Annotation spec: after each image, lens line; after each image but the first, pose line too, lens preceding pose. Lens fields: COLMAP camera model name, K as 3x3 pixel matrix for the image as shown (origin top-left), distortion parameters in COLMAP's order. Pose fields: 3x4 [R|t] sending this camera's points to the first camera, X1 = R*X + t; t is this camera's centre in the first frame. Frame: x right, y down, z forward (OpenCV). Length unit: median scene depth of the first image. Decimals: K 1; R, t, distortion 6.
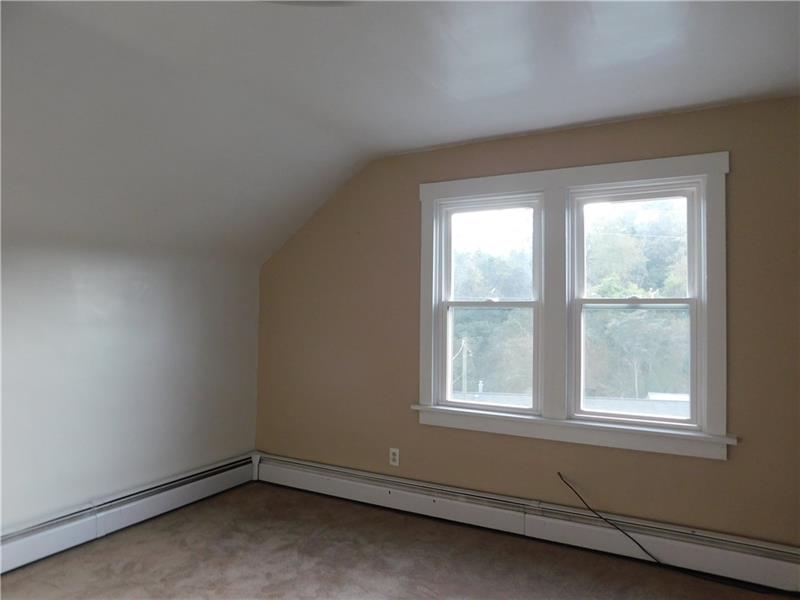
lens RADIAL K [[537.0, 0, 401.5], [0, 537.0, 297.9], [0, 0, 1]] dist [-0.051727, 0.050238]
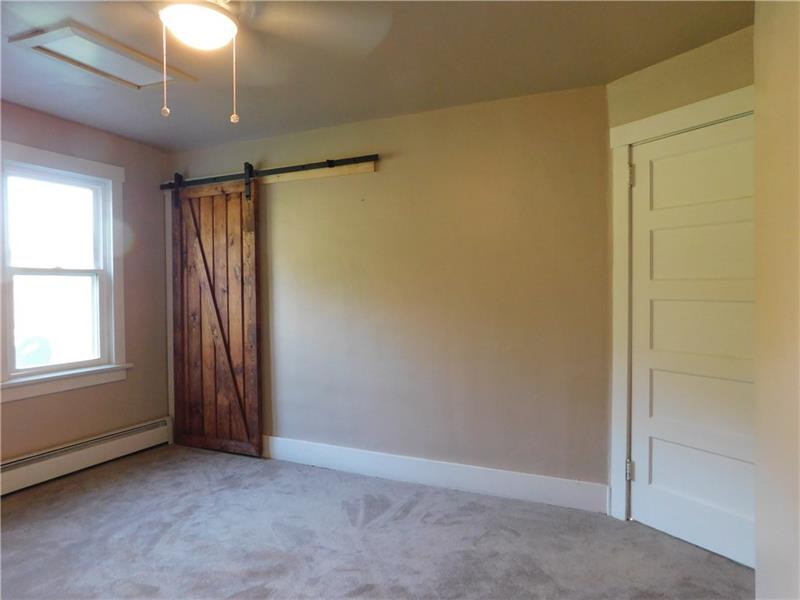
lens RADIAL K [[537.0, 0, 405.9], [0, 537.0, 298.0], [0, 0, 1]] dist [-0.051727, 0.050238]
pose [[-0.058758, -0.038783, 0.997519, -0.786341], [-0.036132, 0.998673, 0.036699, -0.002139], [-0.997618, -0.033886, -0.060081, 0.273663]]
